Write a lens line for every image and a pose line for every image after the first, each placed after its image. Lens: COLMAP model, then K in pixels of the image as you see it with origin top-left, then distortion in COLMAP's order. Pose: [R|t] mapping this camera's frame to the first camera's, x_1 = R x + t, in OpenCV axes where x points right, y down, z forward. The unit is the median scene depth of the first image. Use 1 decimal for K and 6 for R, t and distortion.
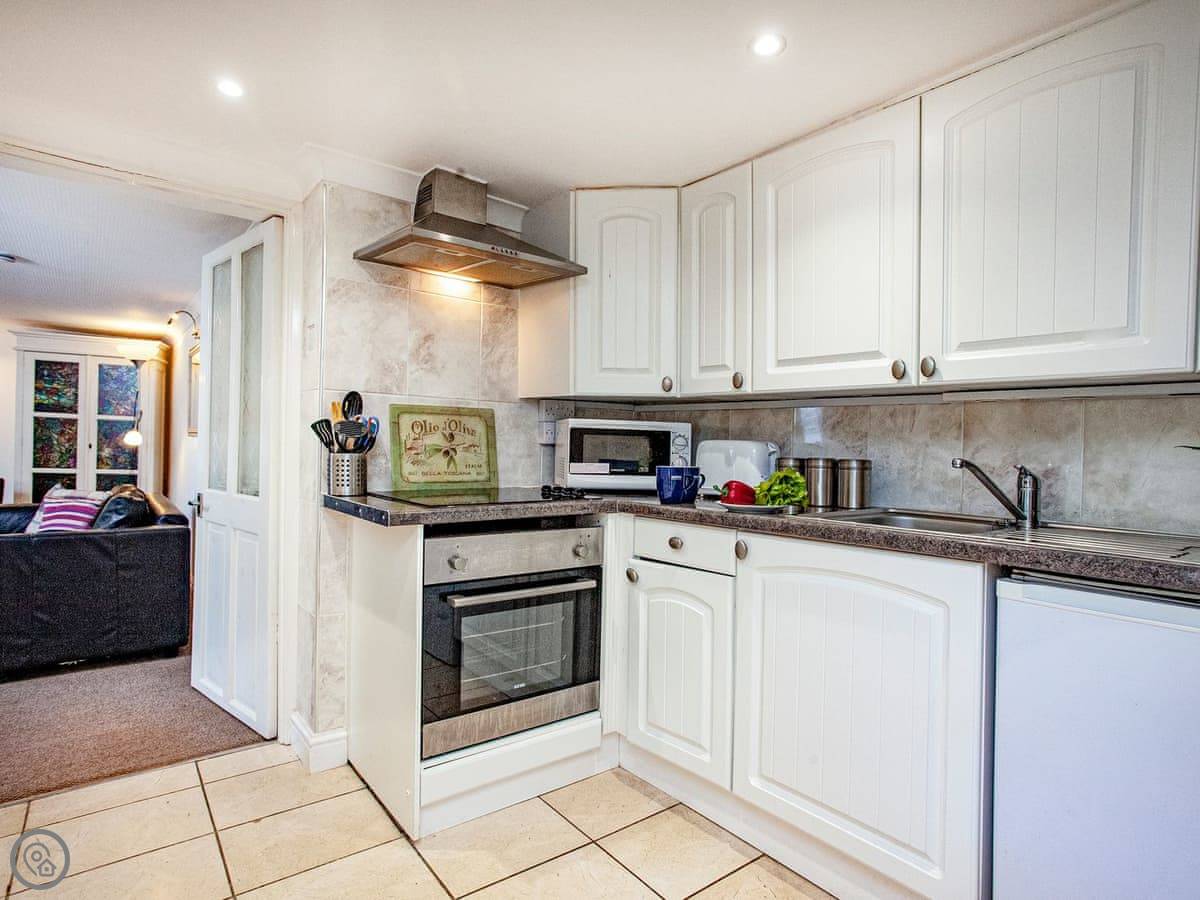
lens RADIAL K [[642.8, 0, 600.0], [0, 642.8, 450.0], [0, 0, 1]] dist [0.002391, 0.001911]
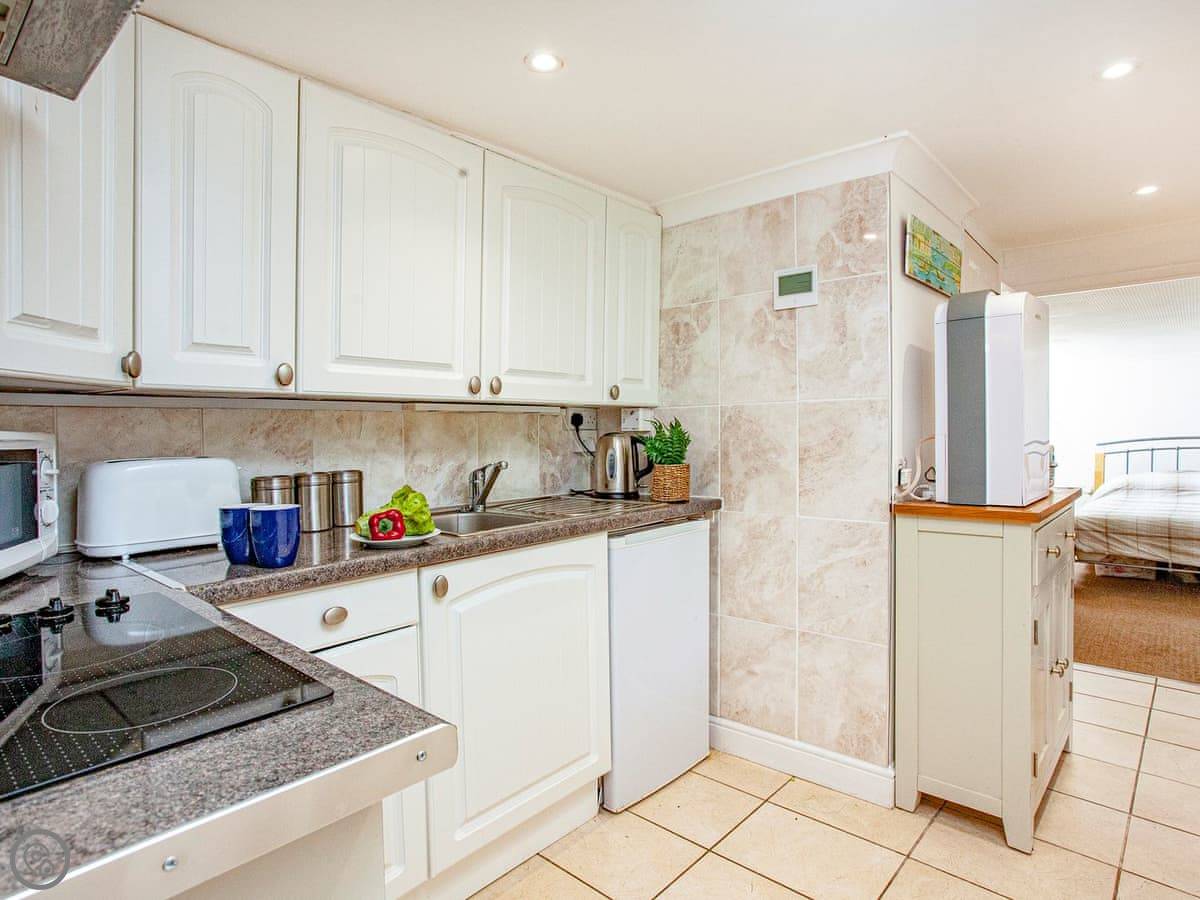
lens RADIAL K [[674.2, 0, 600.0], [0, 674.2, 450.0], [0, 0, 1]] dist [-0.000984, -0.000673]
pose [[-0.179692, -0.050957, 0.982402, -0.587474], [0.017601, 0.998331, 0.055003, -0.060047], [-0.983565, 0.027175, -0.178496, 0.814305]]
